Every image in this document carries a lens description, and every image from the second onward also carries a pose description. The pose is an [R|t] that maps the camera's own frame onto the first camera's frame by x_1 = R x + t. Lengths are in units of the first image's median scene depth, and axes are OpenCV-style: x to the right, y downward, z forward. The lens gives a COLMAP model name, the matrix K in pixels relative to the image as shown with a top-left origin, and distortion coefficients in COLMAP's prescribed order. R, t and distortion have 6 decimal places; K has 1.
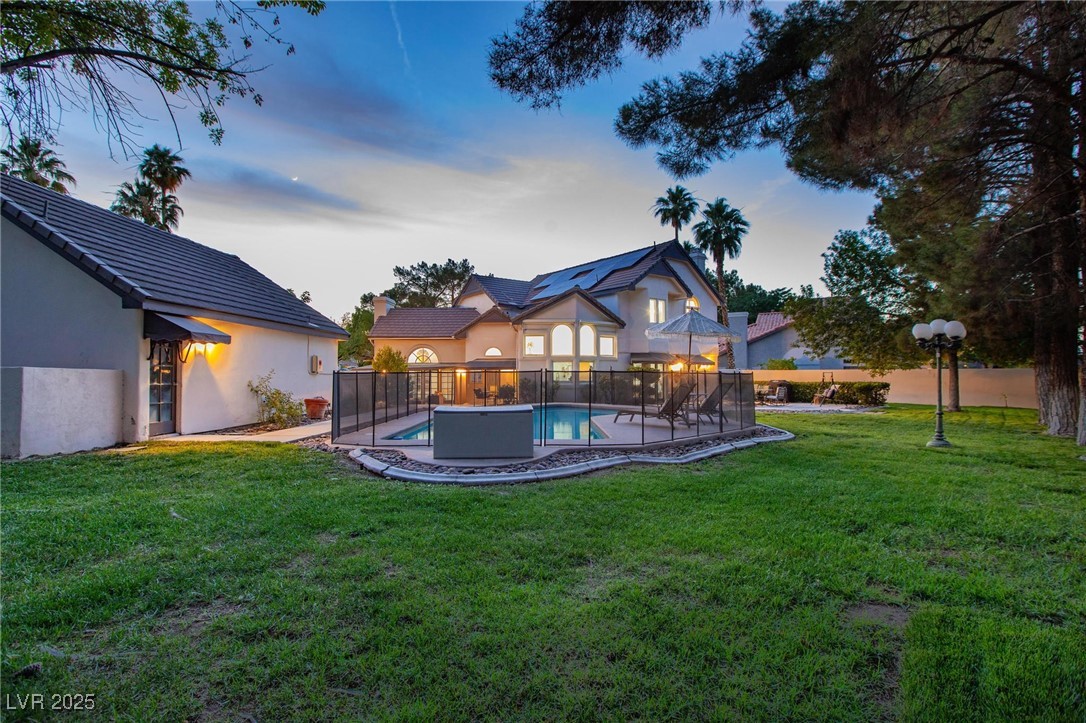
lens RADIAL K [[541.6, 0, 556.6], [0, 541.6, 360.5], [0, 0, 1]] dist [-0.000018, 0.000037]
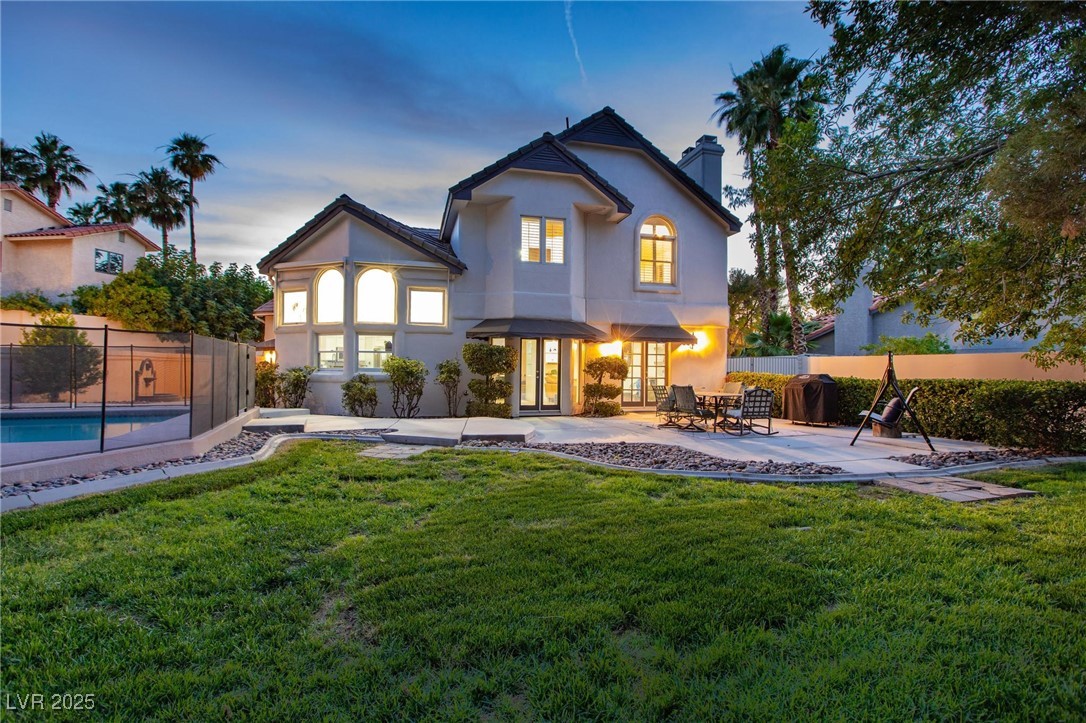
lens RADIAL K [[497.5, 0, 543.0], [0, 497.5, 361.5], [0, 0, 1]] dist [0.003987, 0.000328]
pose [[0.916608, 0.006258, -0.399738, 0.389715], [-0.002030, 0.999937, 0.010999, 0.022625], [0.399782, -0.009270, 0.916563, 0.566401]]
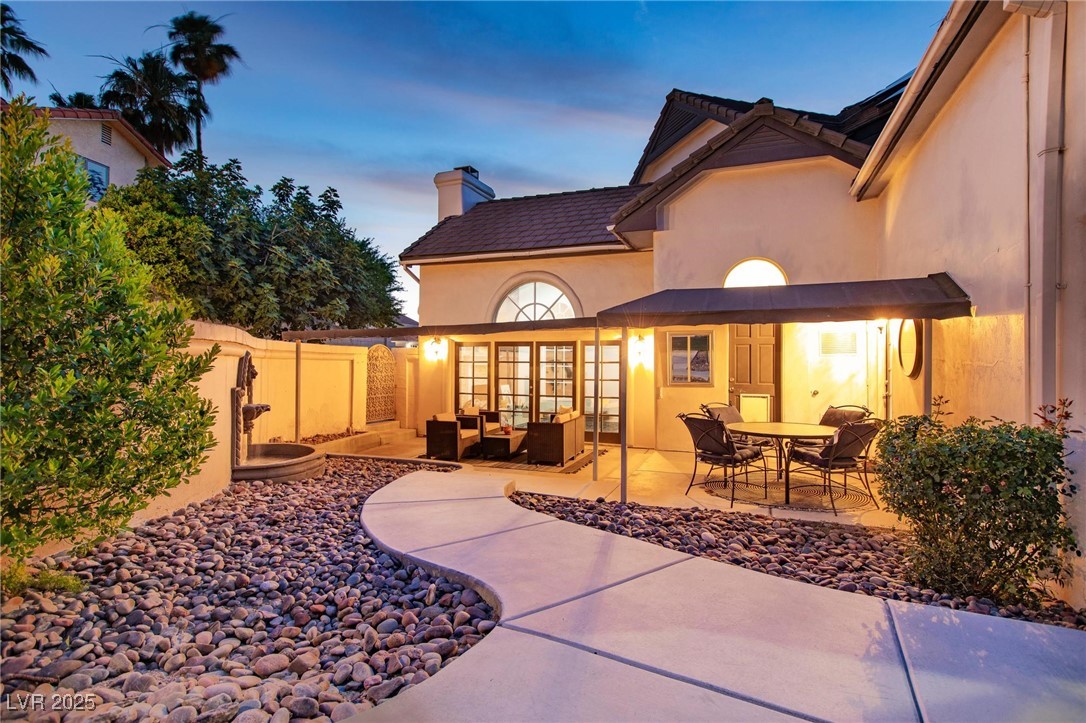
lens RADIAL K [[536.6, 0, 543.0], [0, 536.6, 361.5], [0, 0, 1]] dist [-0.001409, 0.000517]
pose [[0.928976, 0.009471, -0.370018, -0.127260], [-0.005546, 0.999917, 0.011668, 0.029396], [0.370098, -0.008787, 0.928951, 0.777057]]
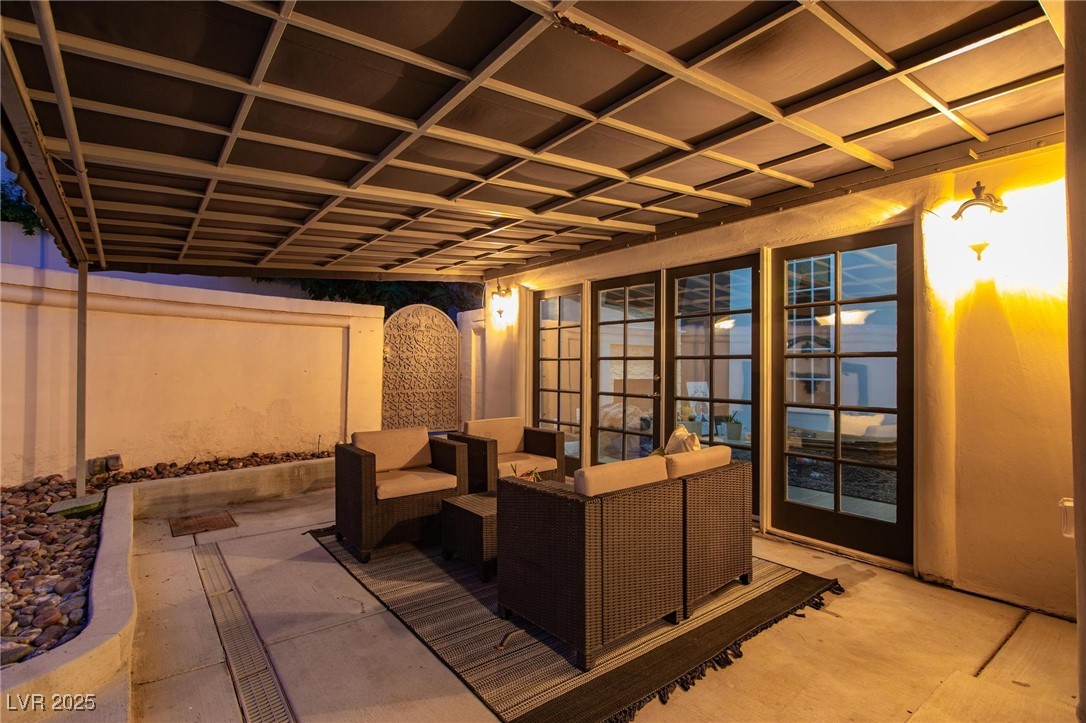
lens RADIAL K [[526.7, 0, 543.0], [0, 526.7, 361.5], [0, 0, 1]] dist [-0.000399, 0.000047]
pose [[0.599661, -0.001612, -0.800252, -0.162084], [0.007616, 0.999964, 0.003693, 0.043663], [0.800218, -0.008310, 0.599652, 0.965831]]
